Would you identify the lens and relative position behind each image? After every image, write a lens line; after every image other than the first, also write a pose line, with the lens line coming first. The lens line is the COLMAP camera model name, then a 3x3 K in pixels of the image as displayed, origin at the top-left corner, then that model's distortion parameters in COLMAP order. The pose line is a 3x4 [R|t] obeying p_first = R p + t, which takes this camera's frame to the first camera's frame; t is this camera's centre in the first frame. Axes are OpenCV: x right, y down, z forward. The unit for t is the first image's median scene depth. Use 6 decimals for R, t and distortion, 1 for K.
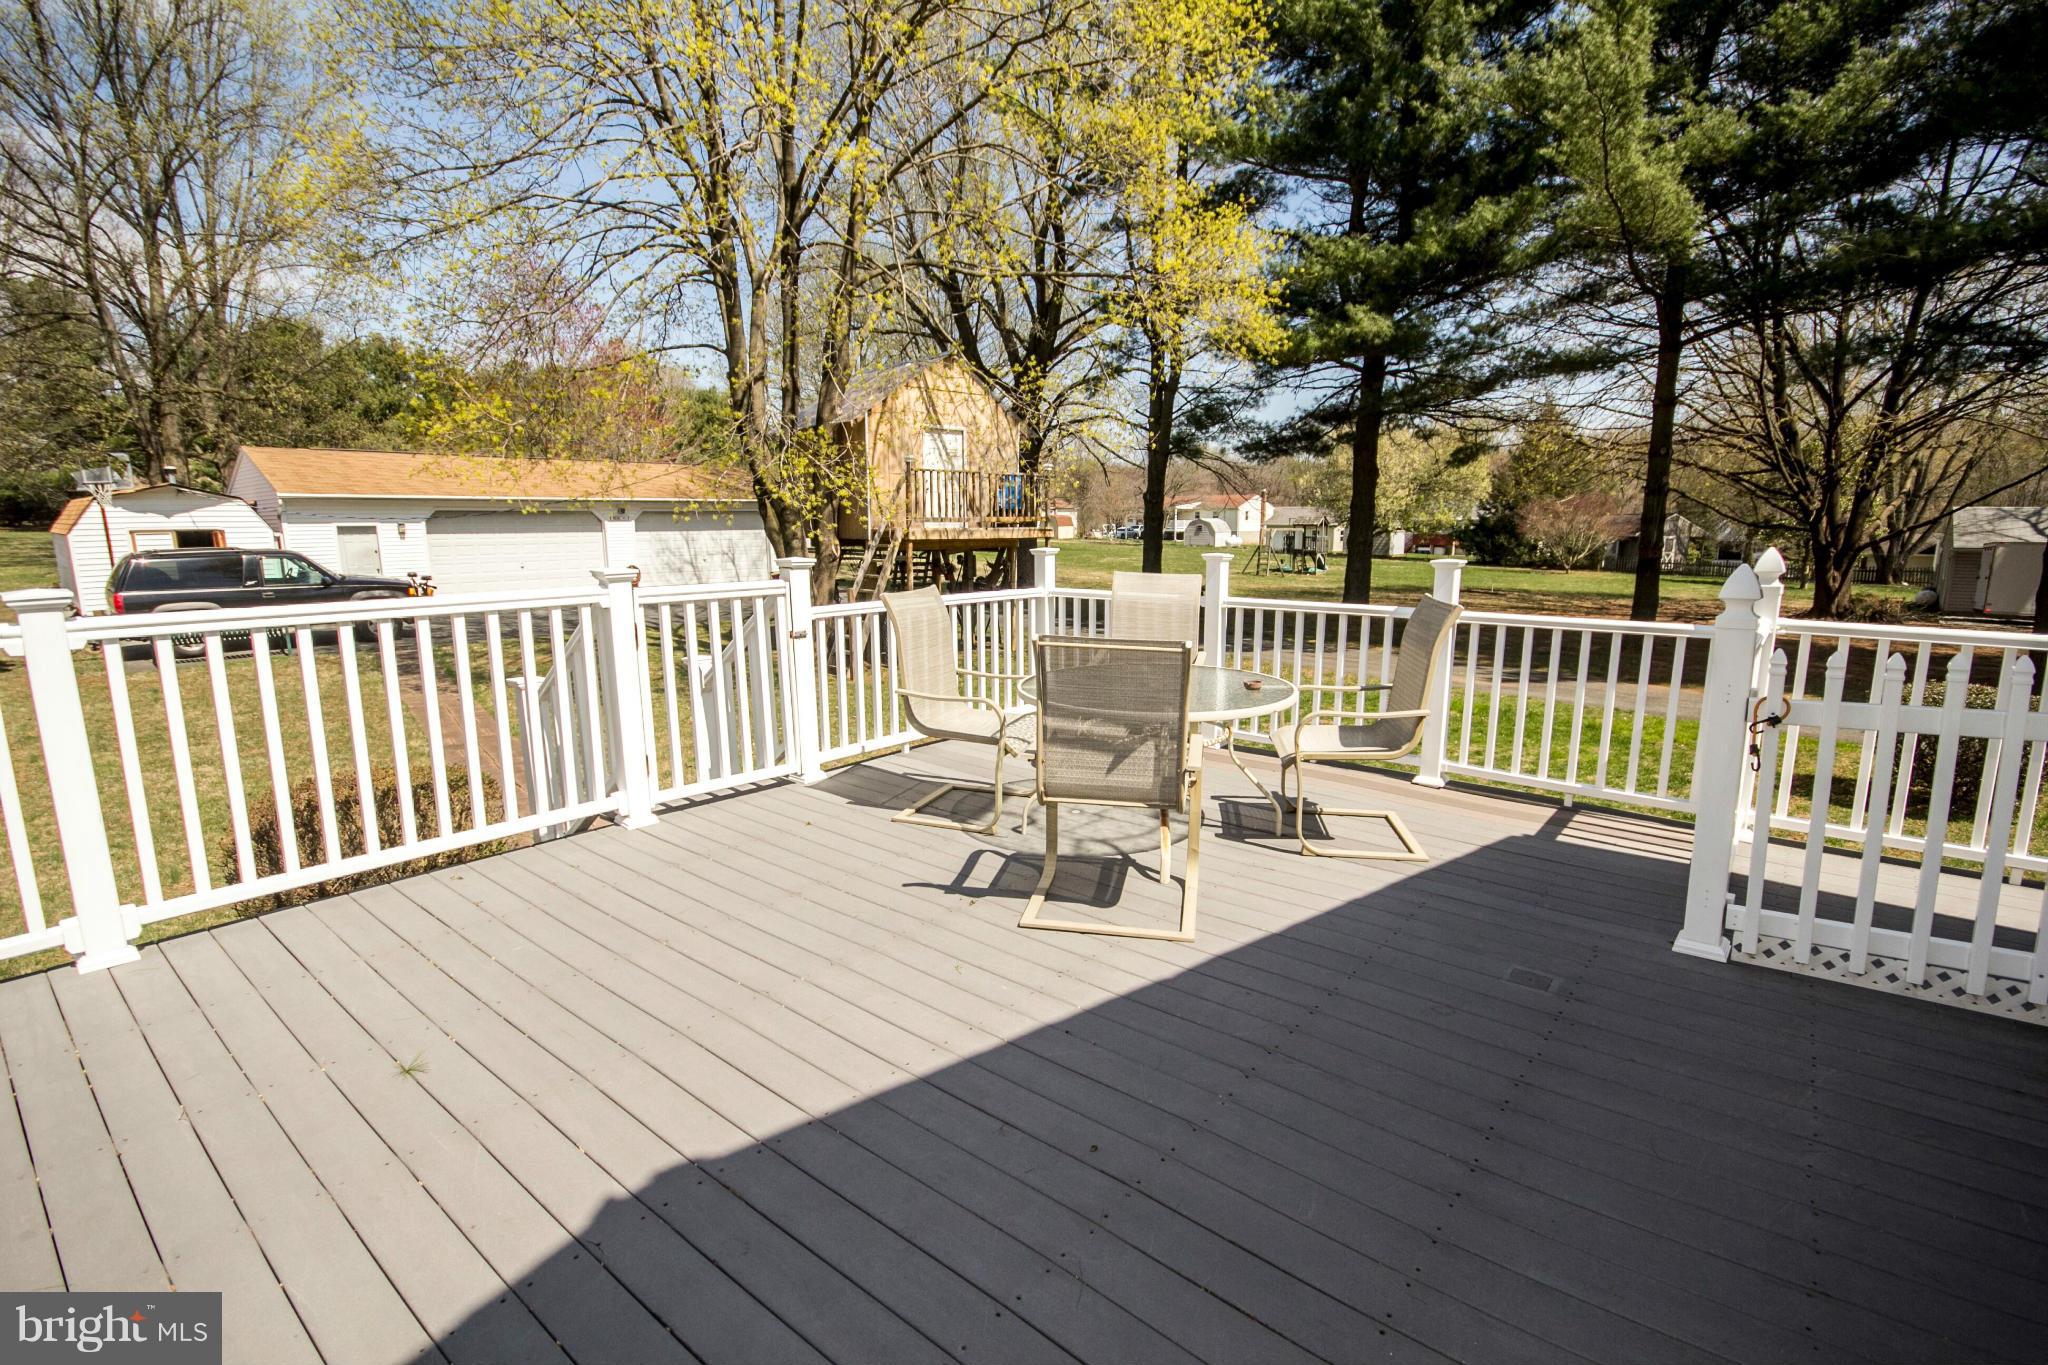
lens RADIAL K [[938.7, 0, 1024.0], [0, 938.7, 682.5], [0, 0, 1]] dist [-0.000112, -0.000230]
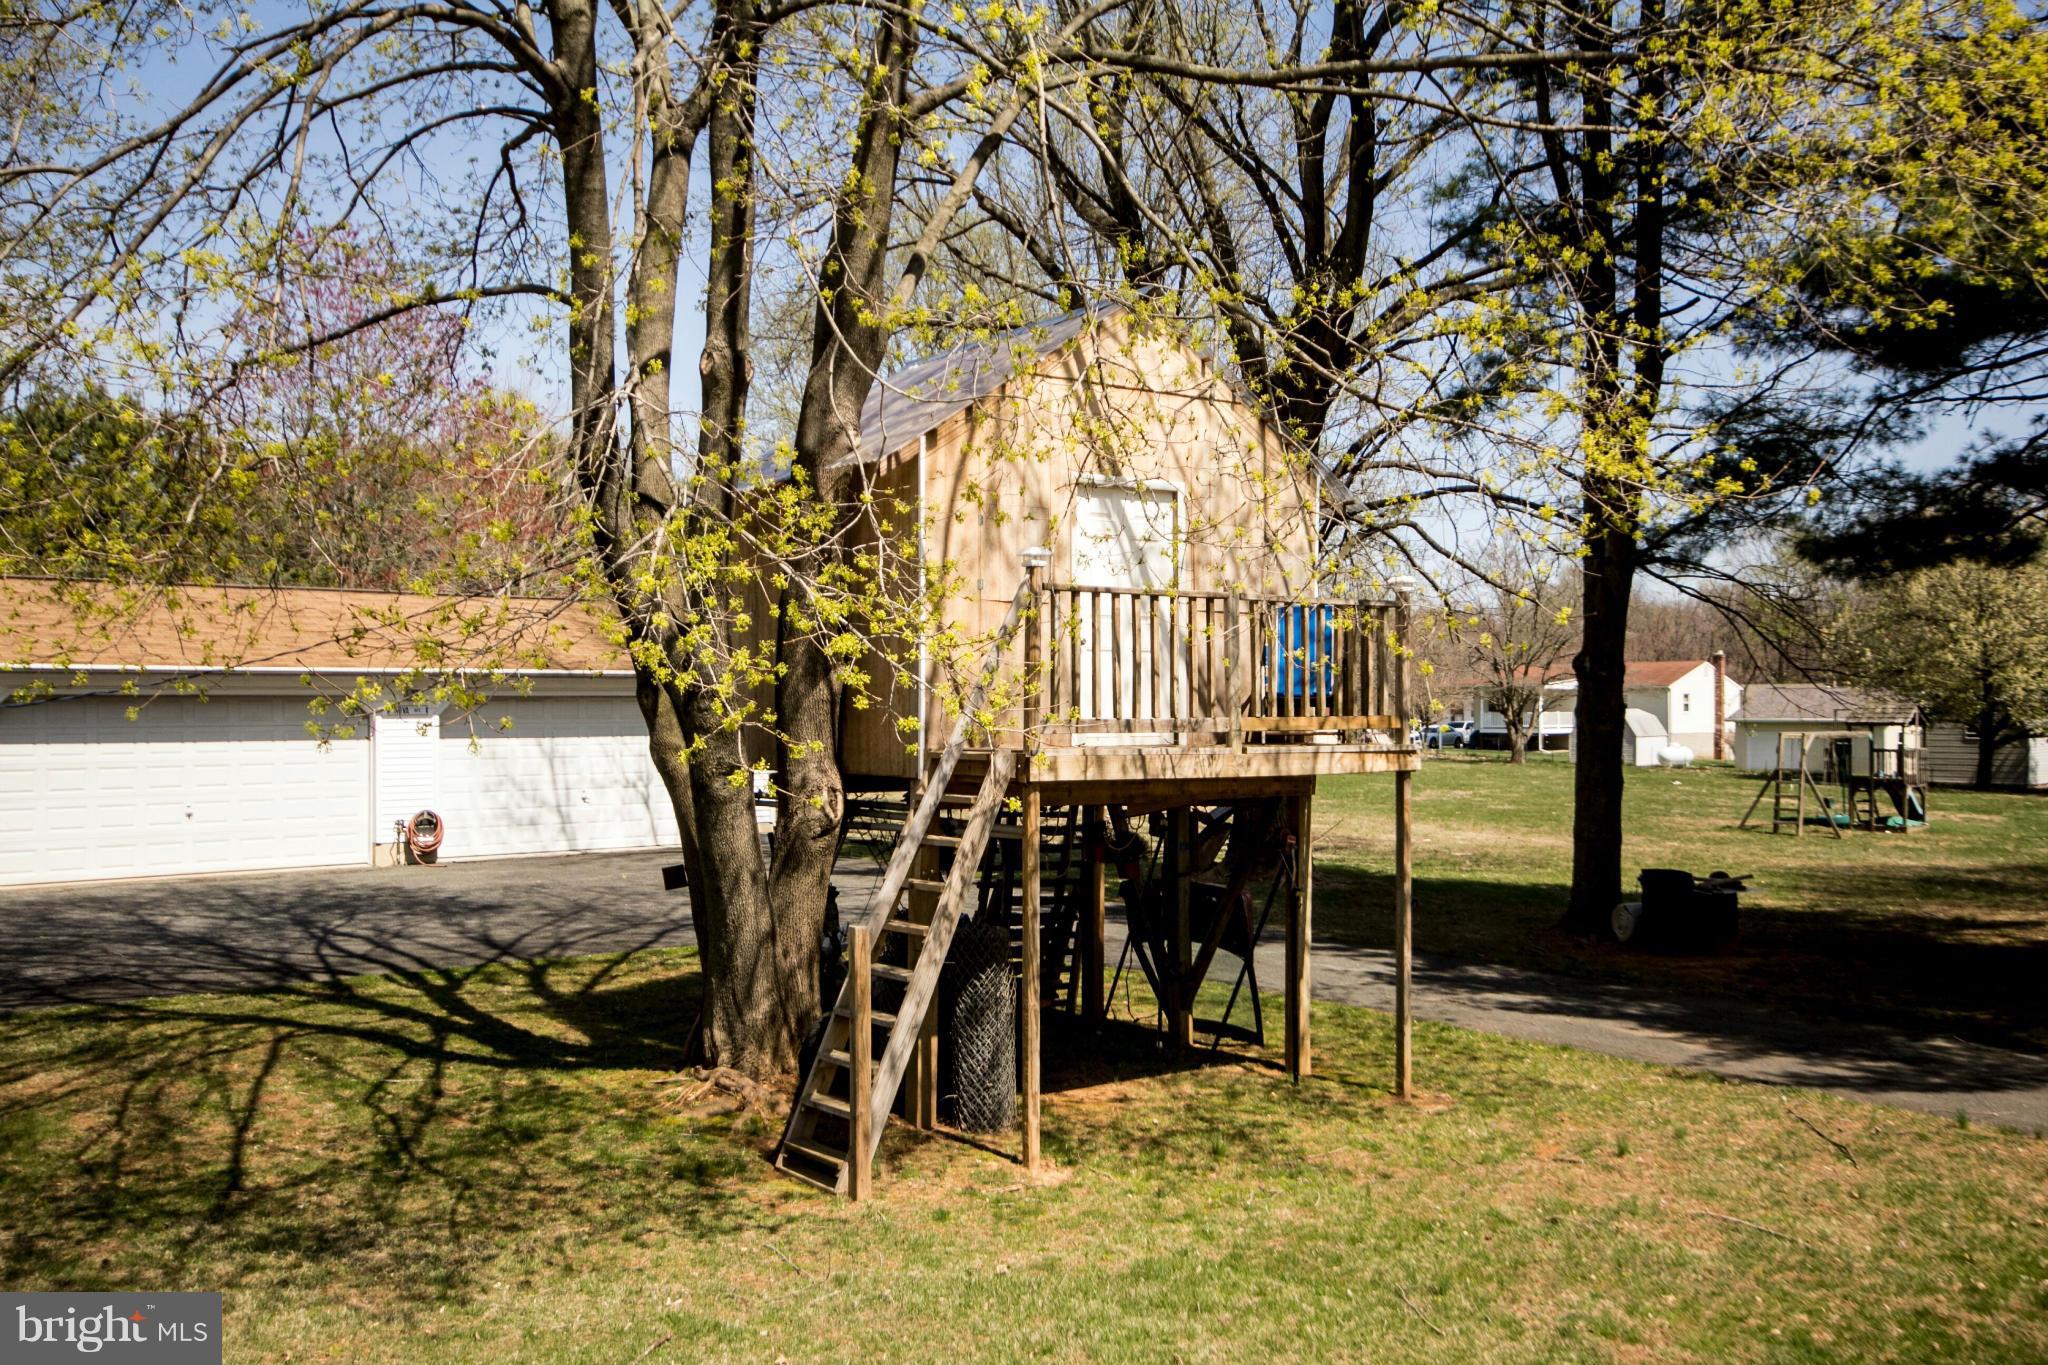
lens RADIAL K [[938.7, 0, 1024.0], [0, 938.7, 682.5], [0, 0, 1]] dist [-0.000112, -0.000230]
pose [[0.997995, -0.001733, -0.063270, -0.103351], [-0.010059, 0.982577, -0.185584, -0.121472], [0.062489, 0.185848, 0.980589, 0.643851]]
